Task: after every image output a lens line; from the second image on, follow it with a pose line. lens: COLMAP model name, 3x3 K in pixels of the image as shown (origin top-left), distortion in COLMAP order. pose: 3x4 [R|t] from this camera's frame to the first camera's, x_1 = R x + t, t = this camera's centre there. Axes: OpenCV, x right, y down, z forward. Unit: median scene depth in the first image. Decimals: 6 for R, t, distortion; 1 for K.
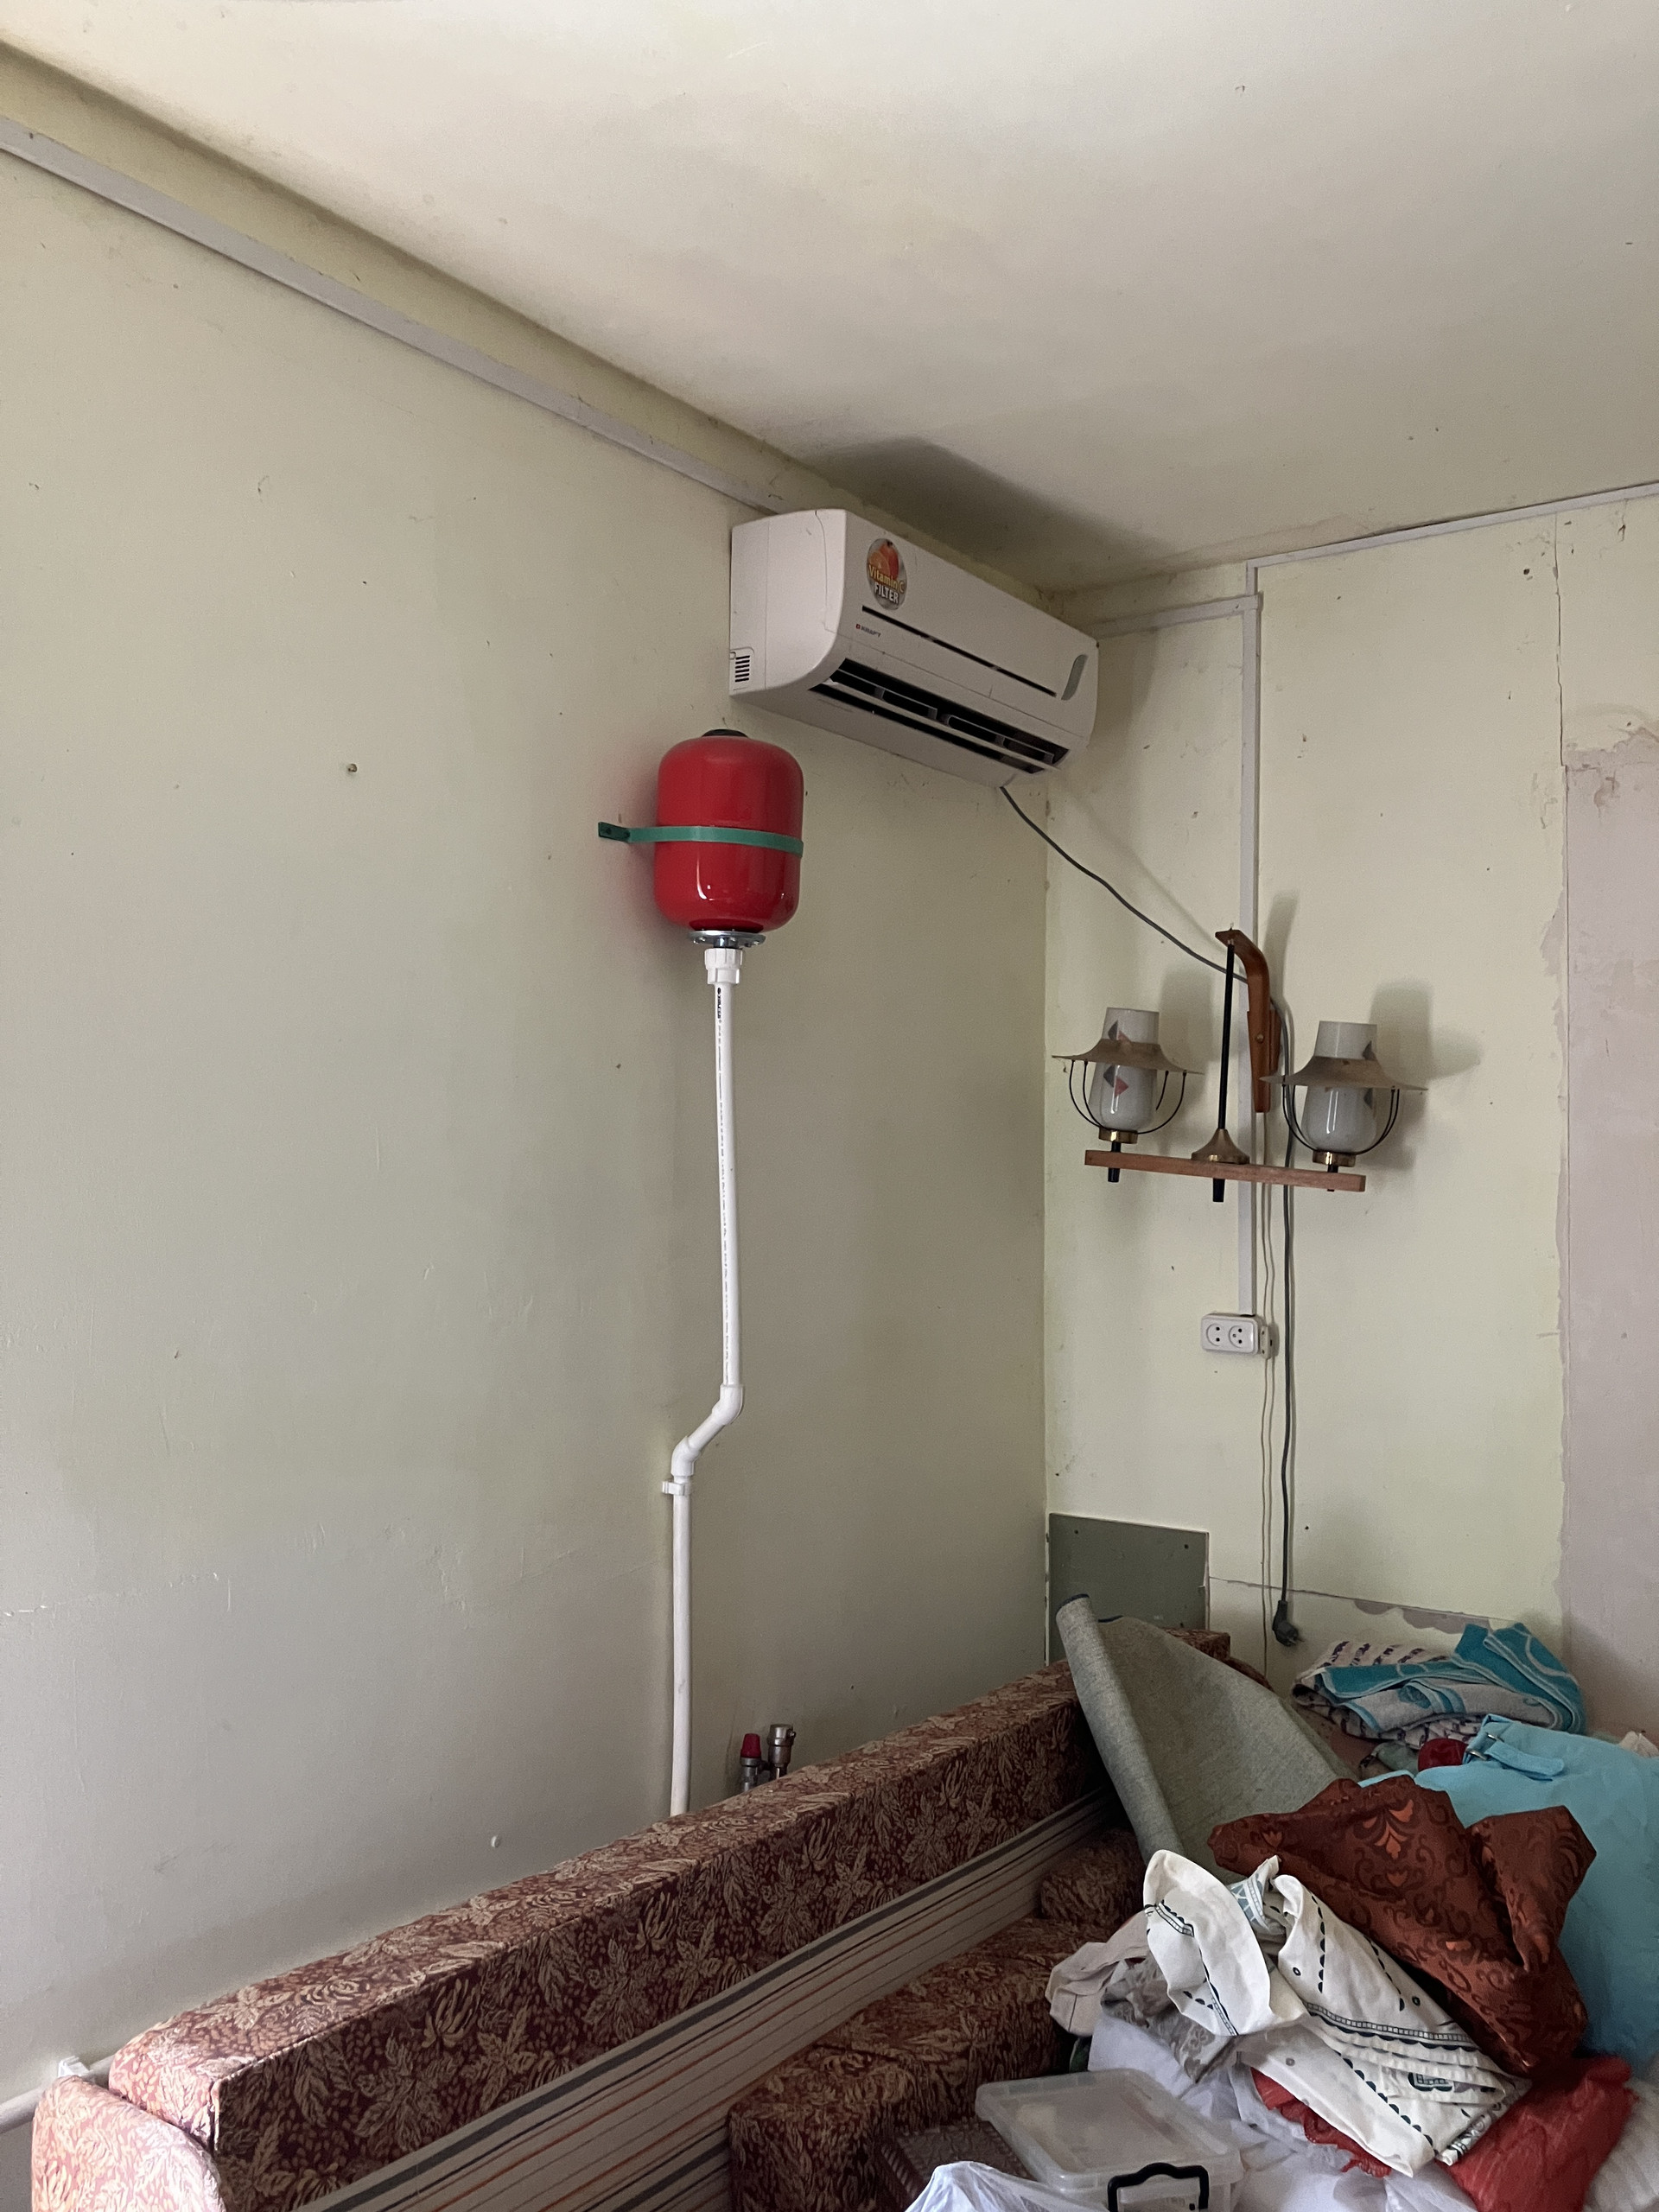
lens RADIAL K [[1794.1, 0, 879.8], [0, 1794.1, 1115.2], [0, 0, 1]] dist [0.054555, -0.064388]
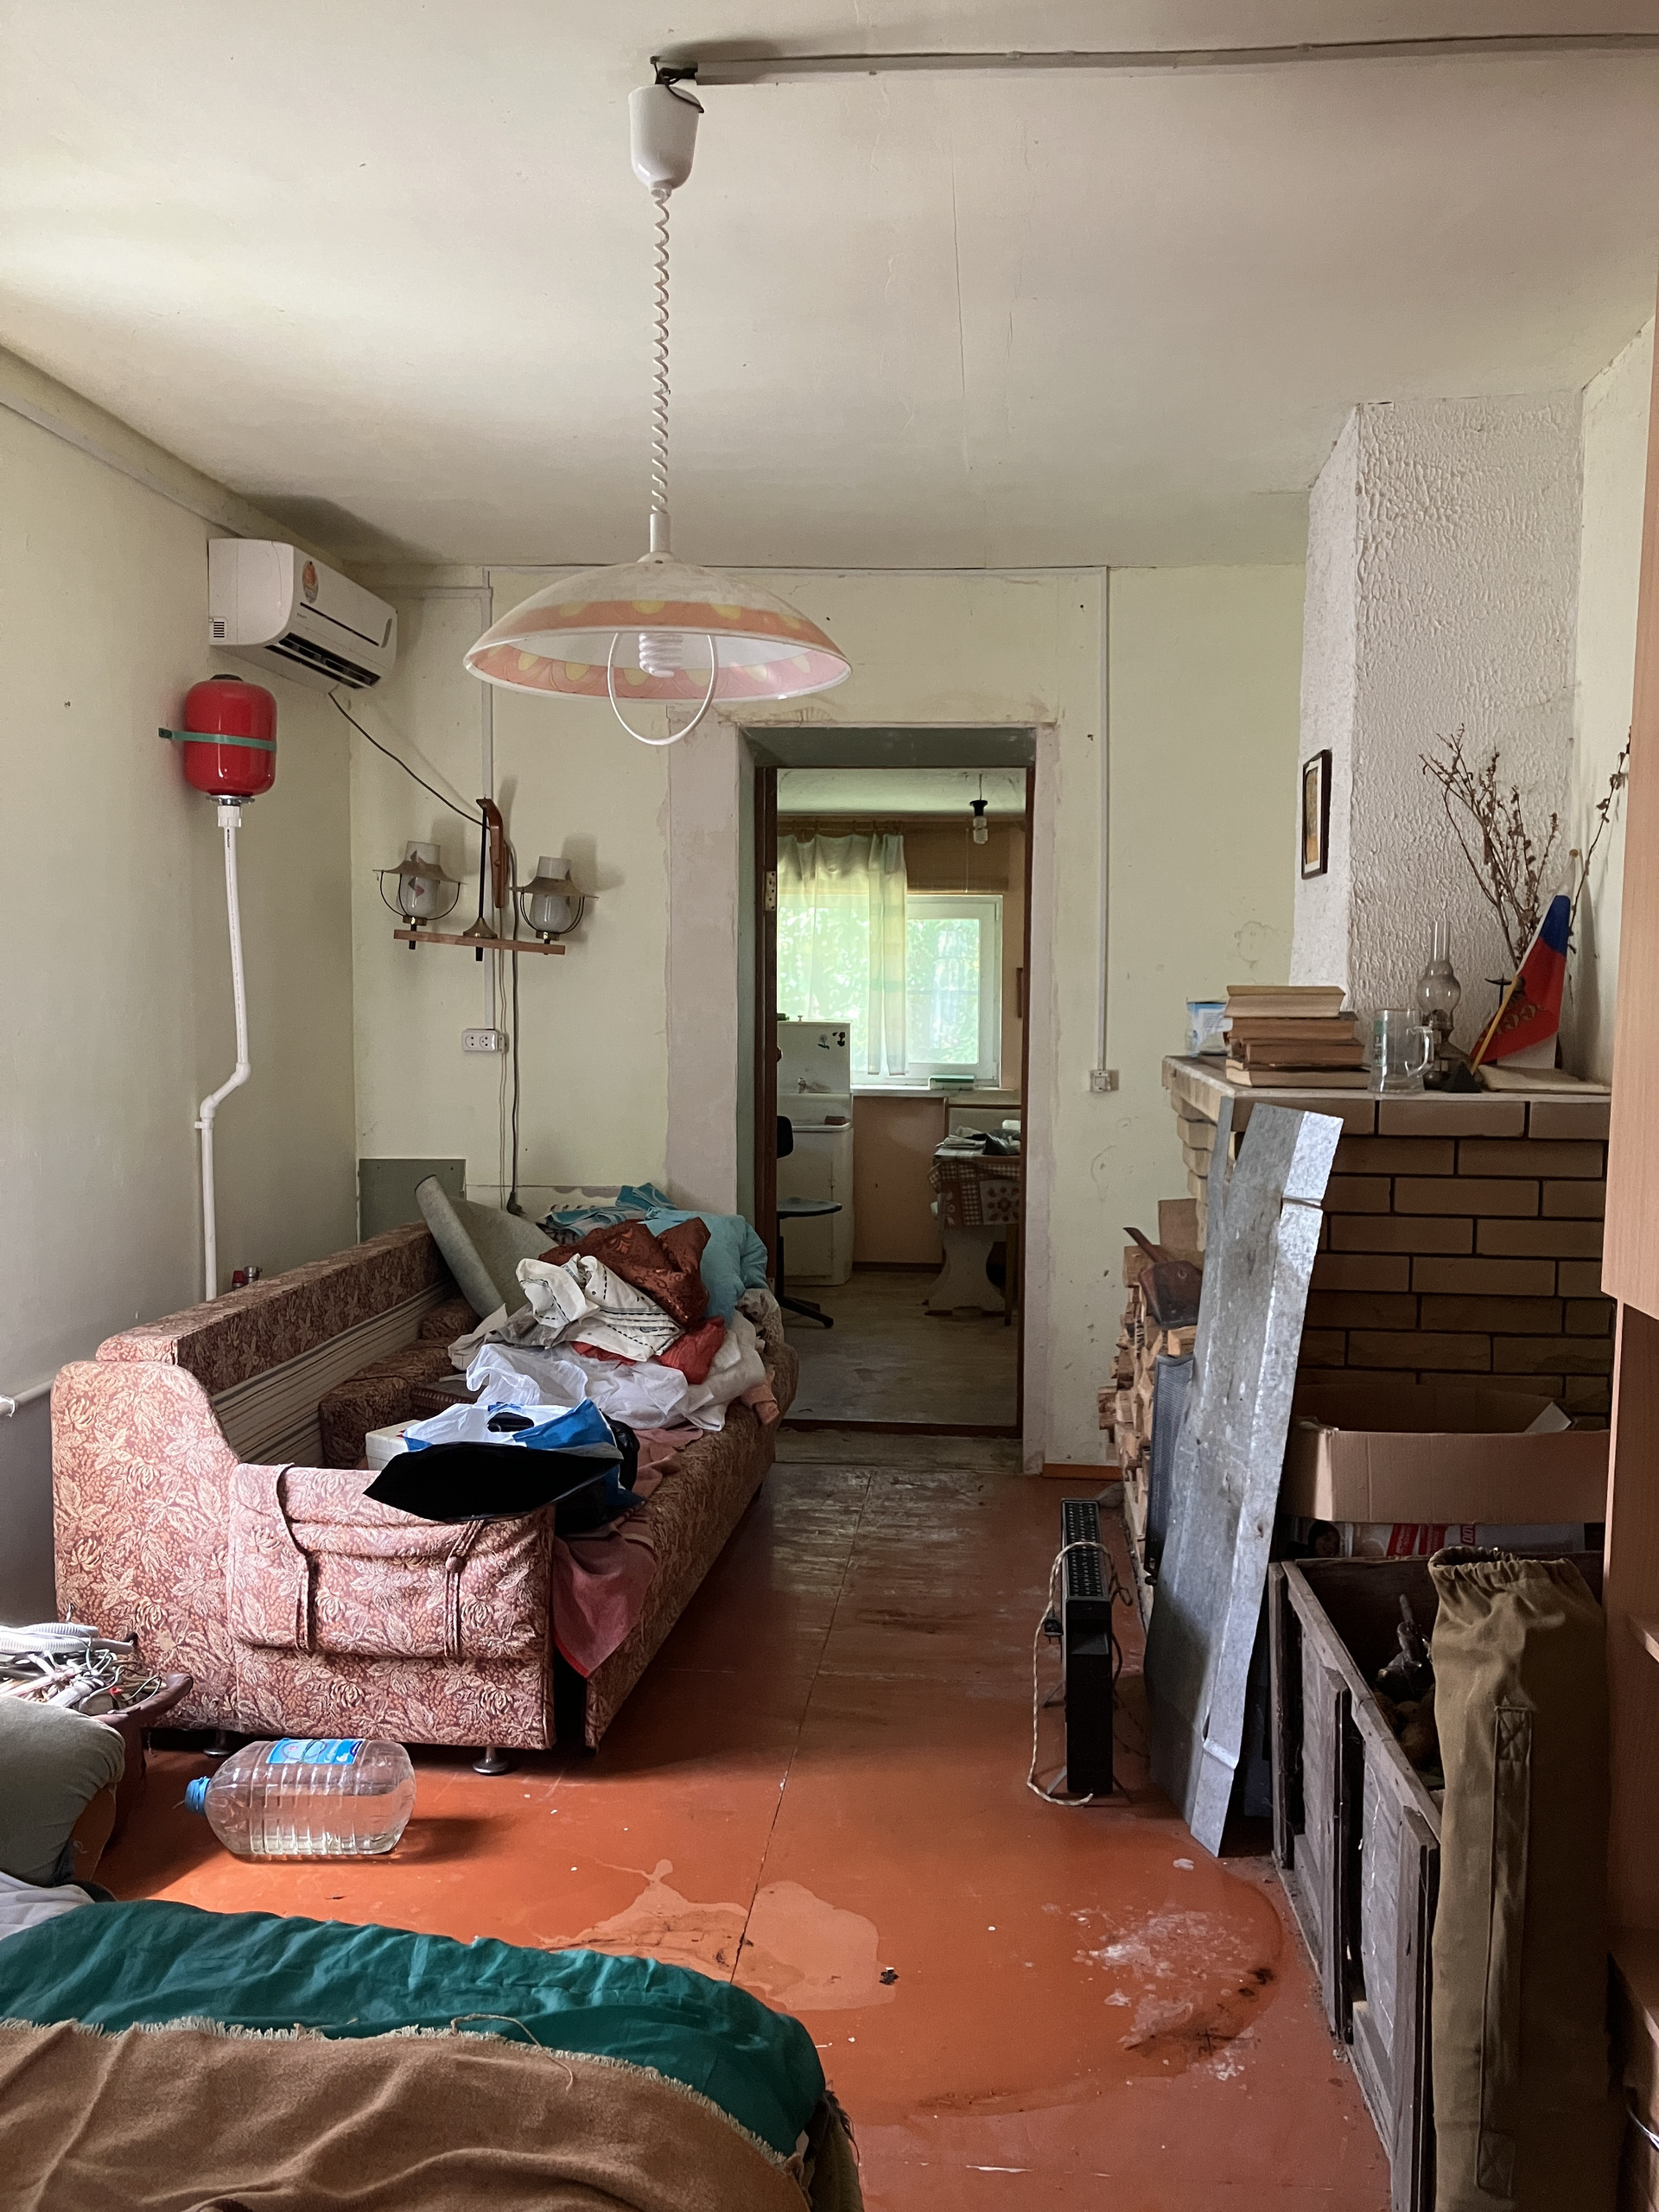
lens RADIAL K [[1794.1, 0, 879.8], [0, 1794.1, 1115.2], [0, 0, 1]] dist [0.054555, -0.064388]
pose [[0.850719, -0.042518, 0.523897, -0.413516], [-0.020104, 0.993361, 0.113264, -0.007732], [-0.525235, -0.106888, 0.844217, -0.694128]]
